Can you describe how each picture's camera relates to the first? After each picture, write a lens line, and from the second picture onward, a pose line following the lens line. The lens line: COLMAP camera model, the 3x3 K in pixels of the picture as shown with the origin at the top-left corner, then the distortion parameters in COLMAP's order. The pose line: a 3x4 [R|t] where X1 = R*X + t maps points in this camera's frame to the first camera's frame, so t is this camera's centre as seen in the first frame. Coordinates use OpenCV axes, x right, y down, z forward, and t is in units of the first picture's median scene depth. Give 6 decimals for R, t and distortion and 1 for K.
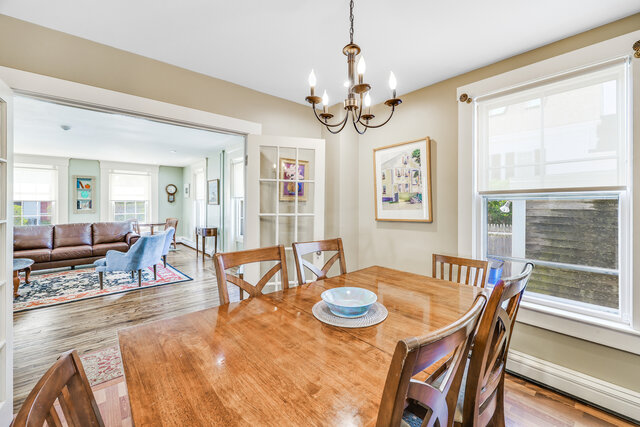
lens RADIAL K [[263.9, 0, 322.8], [0, 263.9, 202.6], [0, 0, 1]] dist [0.001770, 0.000116]
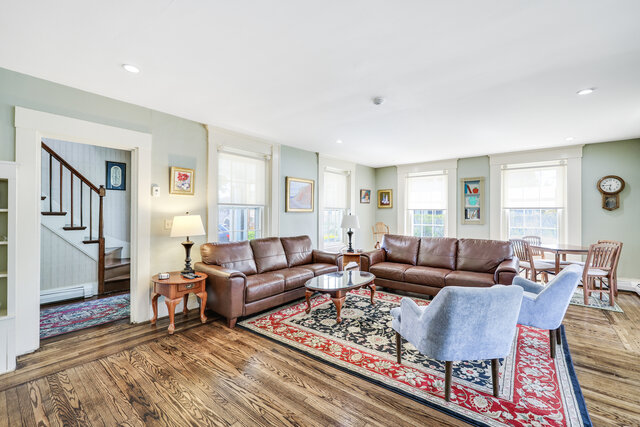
lens RADIAL K [[272.6, 0, 320.0], [0, 272.6, 213.5], [0, 0, 1]] dist [-0.000633, -0.000009]
pose [[0.164703, 0.001139, -0.986343, -0.192624], [-0.000044, 0.999999, 0.001148, 0.007578], [0.986343, -0.000145, 0.164703, 0.484282]]
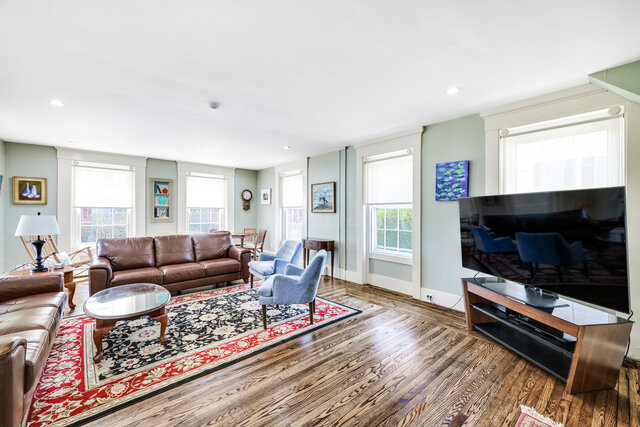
lens RADIAL K [[260.0, 0, 321.7], [0, 260.0, 213.2], [0, 0, 1]] dist [-0.000093, 0.000174]
pose [[0.999919, 0.002921, -0.012387, -0.441100], [-0.002840, 0.999974, 0.006606, 0.004345], [0.012406, -0.006571, 0.999901, 0.191375]]
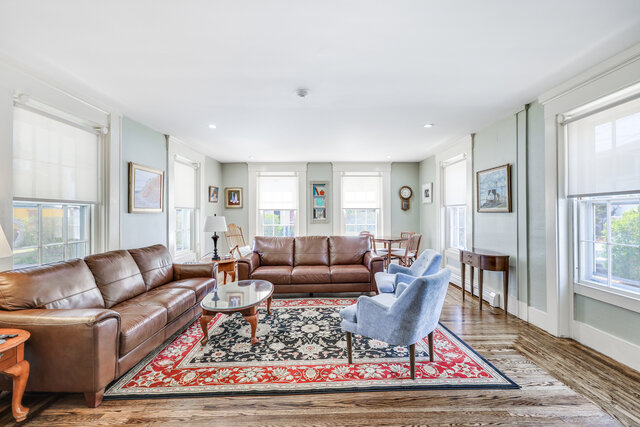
lens RADIAL K [[284.8, 0, 322.5], [0, 284.8, 213.1], [0, 0, 1]] dist [-0.001010, 0.000192]
pose [[0.757591, -0.004644, -0.652713, -0.318470], [0.006791, 0.999977, 0.000767, 0.007230], [0.652694, -0.005014, 0.757605, 0.332513]]
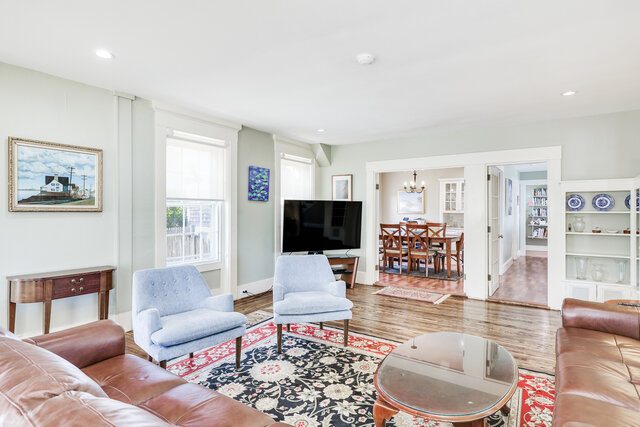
lens RADIAL K [[356.1, 0, 320.0], [0, 356.1, 213.5], [0, 0, 1]] dist [-0.004888, -0.000073]
pose [[-0.258203, -0.007402, 0.966062, -1.068533], [-0.005448, 0.999966, 0.006206, 0.006170], [-0.966075, -0.003661, -0.258234, 0.836667]]
